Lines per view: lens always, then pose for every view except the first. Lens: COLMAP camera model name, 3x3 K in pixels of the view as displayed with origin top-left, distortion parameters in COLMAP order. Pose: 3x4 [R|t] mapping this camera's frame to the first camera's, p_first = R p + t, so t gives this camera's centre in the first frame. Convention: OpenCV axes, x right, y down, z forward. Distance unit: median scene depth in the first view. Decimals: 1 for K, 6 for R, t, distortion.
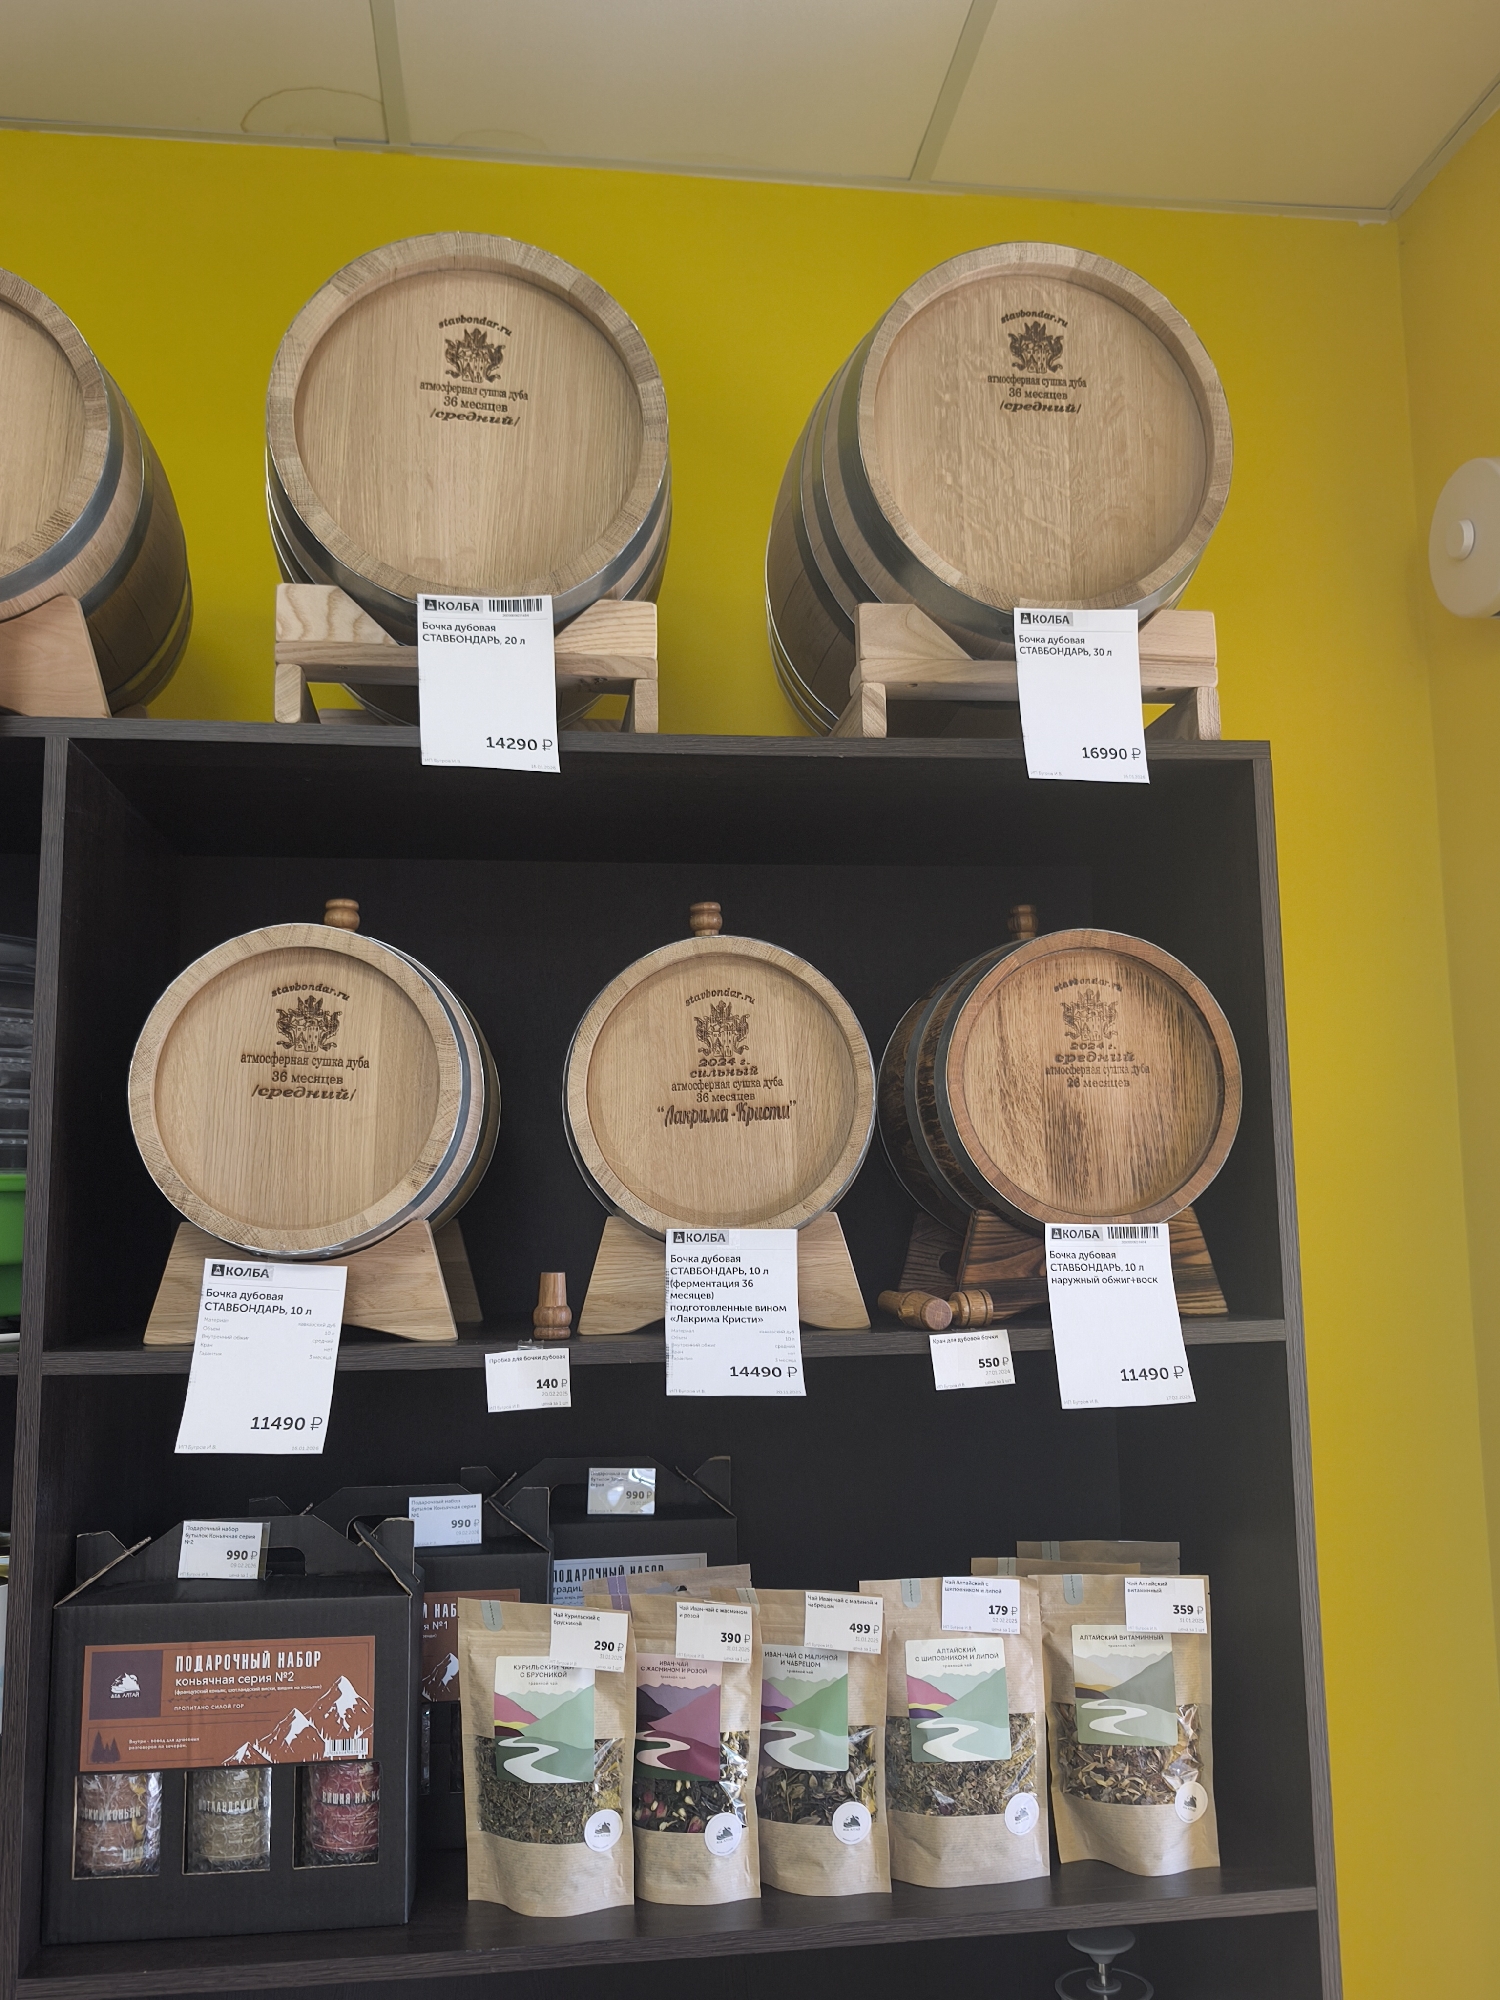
lens RADIAL K [[1661.0, 0, 750.0], [0, 1661.0, 1000.0], [0, 0, 1]] dist [0.016092, -0.011230]
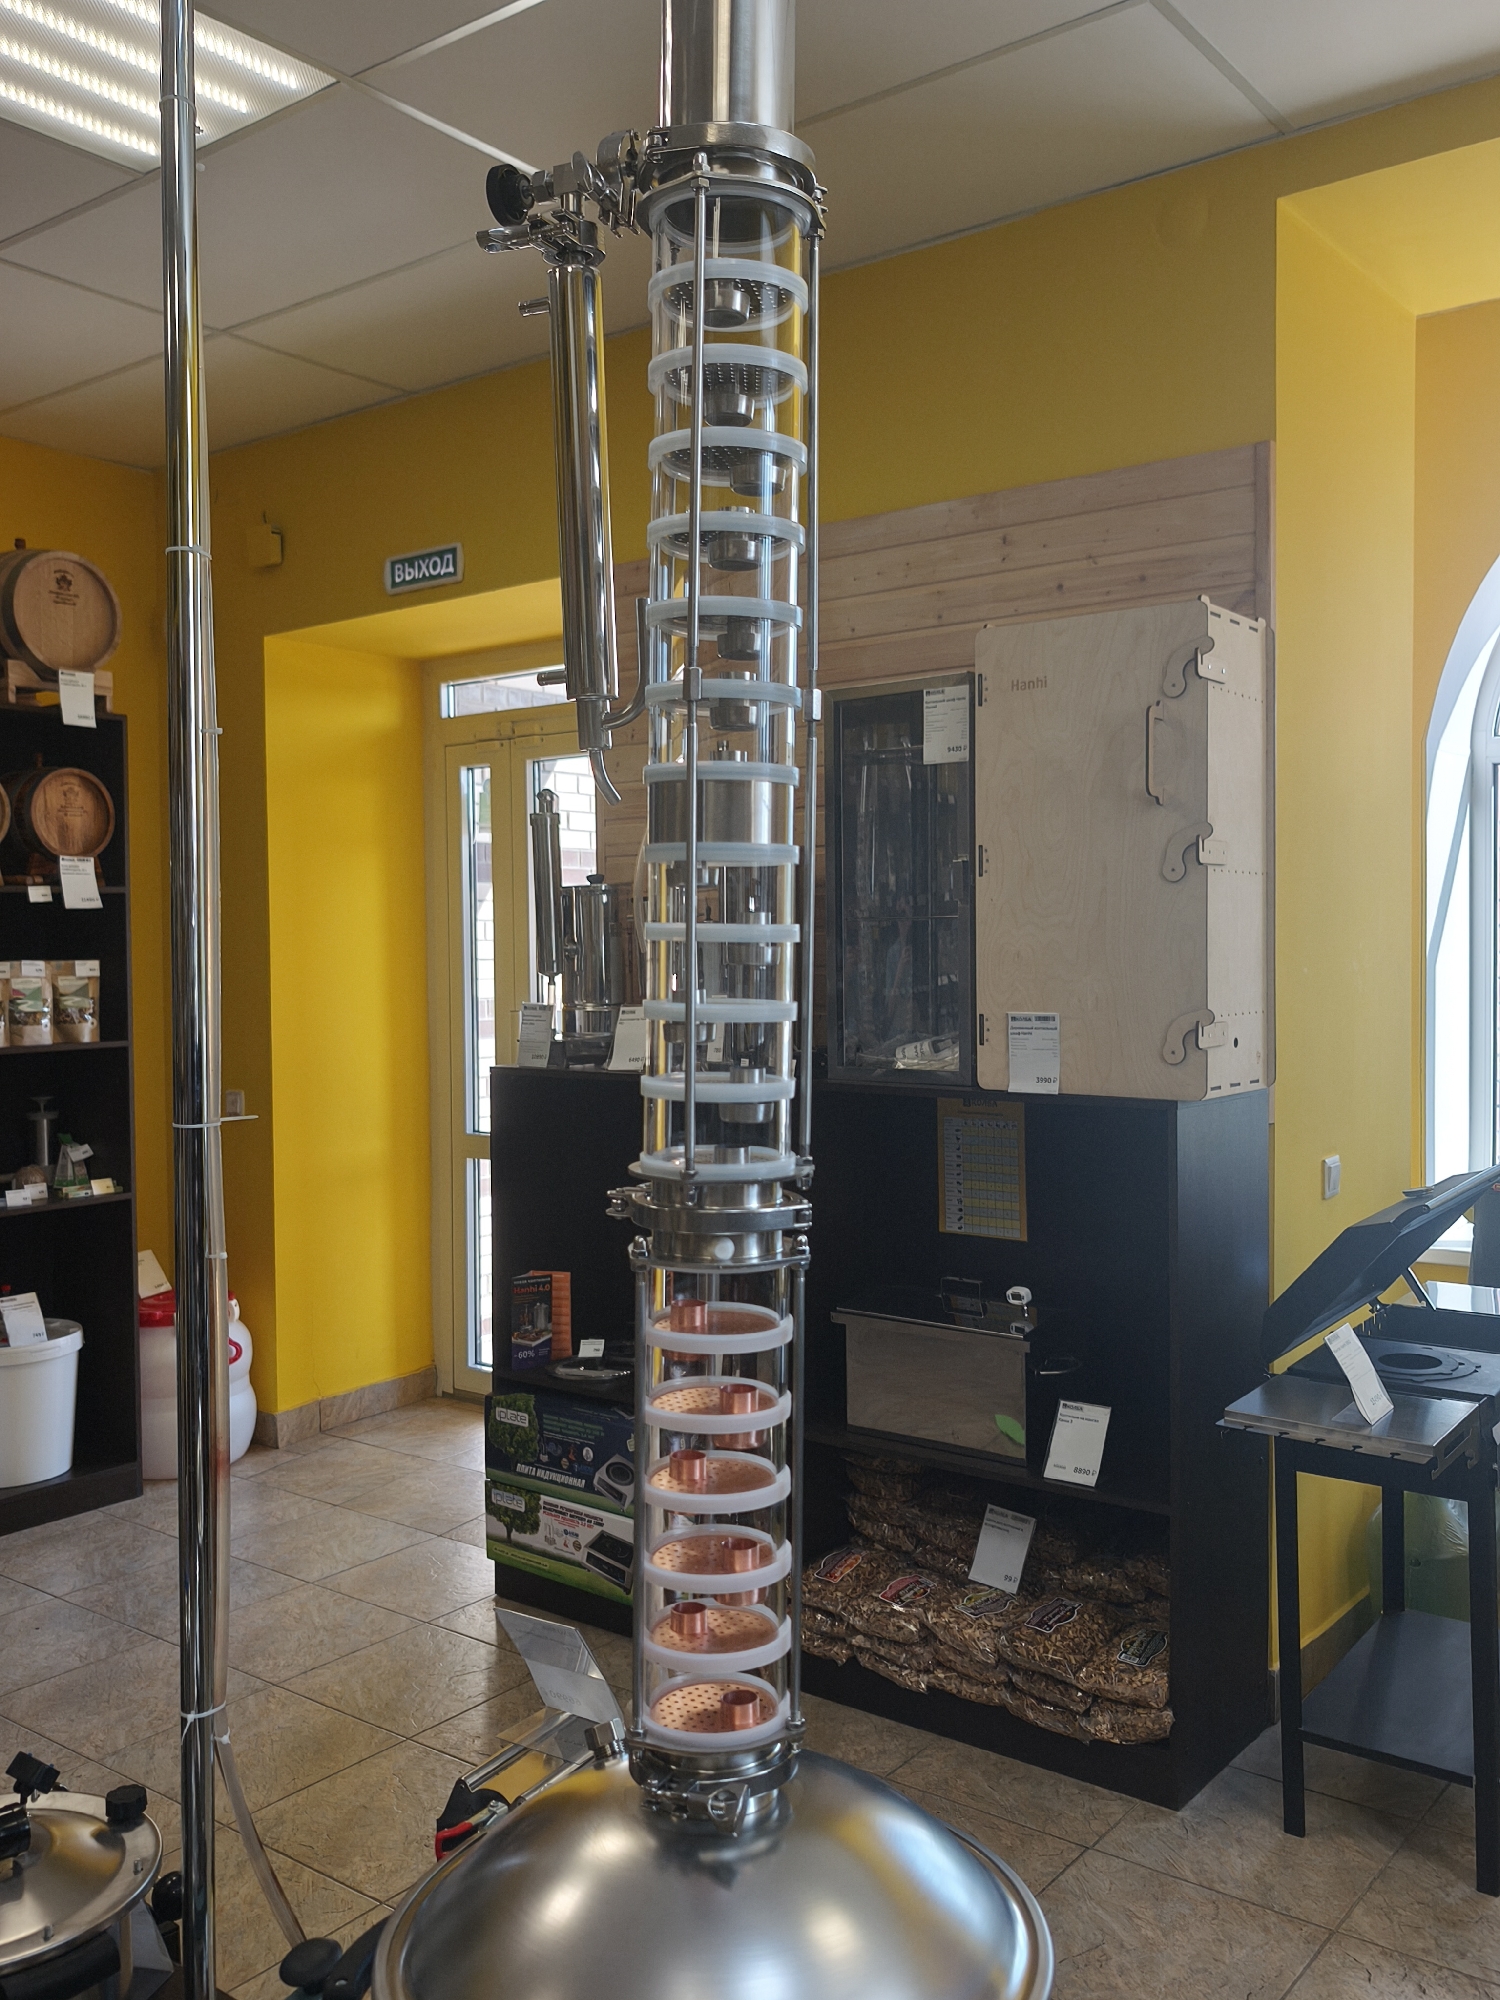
lens RADIAL K [[1743.8, 0, 750.0], [0, 1743.8, 1000.0], [0, 0, 1]] dist [-0.002086, -0.000075]
pose [[0.701853, -0.012507, 0.712212, -1.351871], [-0.097650, 0.988717, 0.113593, -0.114617], [-0.705597, -0.149273, 0.692713, -2.465047]]
